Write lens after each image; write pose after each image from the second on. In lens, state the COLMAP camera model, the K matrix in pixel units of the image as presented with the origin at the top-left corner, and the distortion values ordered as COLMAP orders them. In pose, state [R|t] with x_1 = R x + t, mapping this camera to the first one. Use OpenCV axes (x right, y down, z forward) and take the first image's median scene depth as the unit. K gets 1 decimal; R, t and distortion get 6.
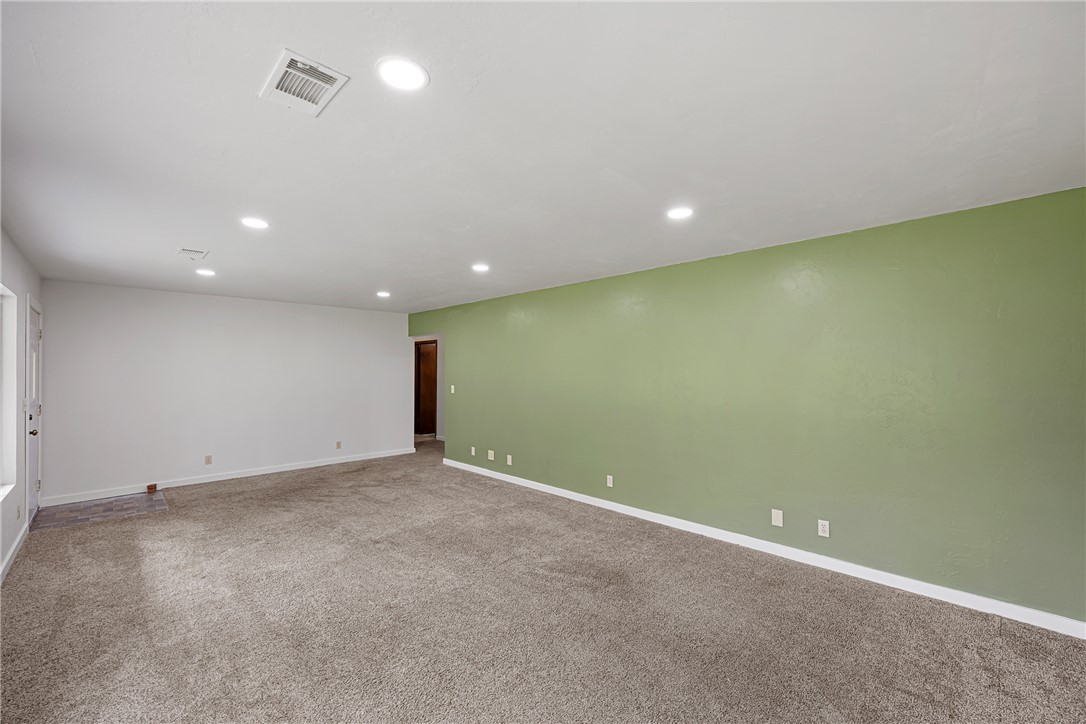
lens RADIAL K [[441.0, 0, 546.4], [0, 441.0, 370.7], [0, 0, 1]] dist [-0.000003, -0.000065]
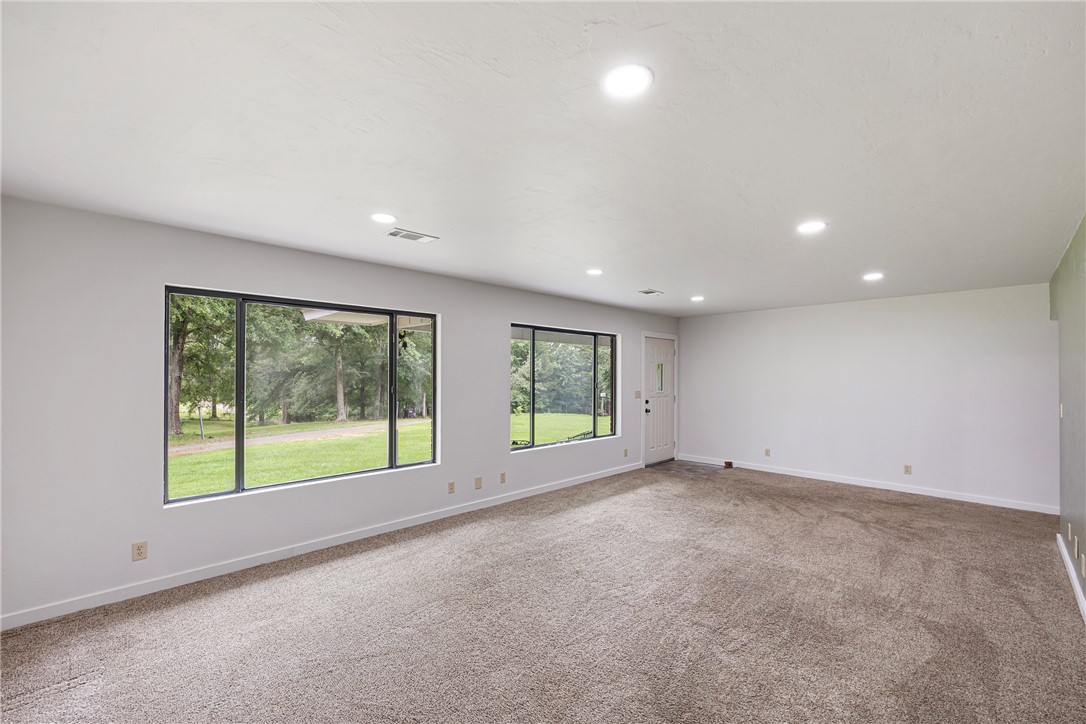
lens RADIAL K [[441.0, 0, 546.4], [0, 441.0, 370.7], [0, 0, 1]] dist [-0.000003, -0.000065]
pose [[-0.000247, -0.009164, -0.999958, 0.483315], [-0.005386, 0.999944, -0.009162, 0.002572], [0.999985, 0.005384, -0.000297, 0.526607]]
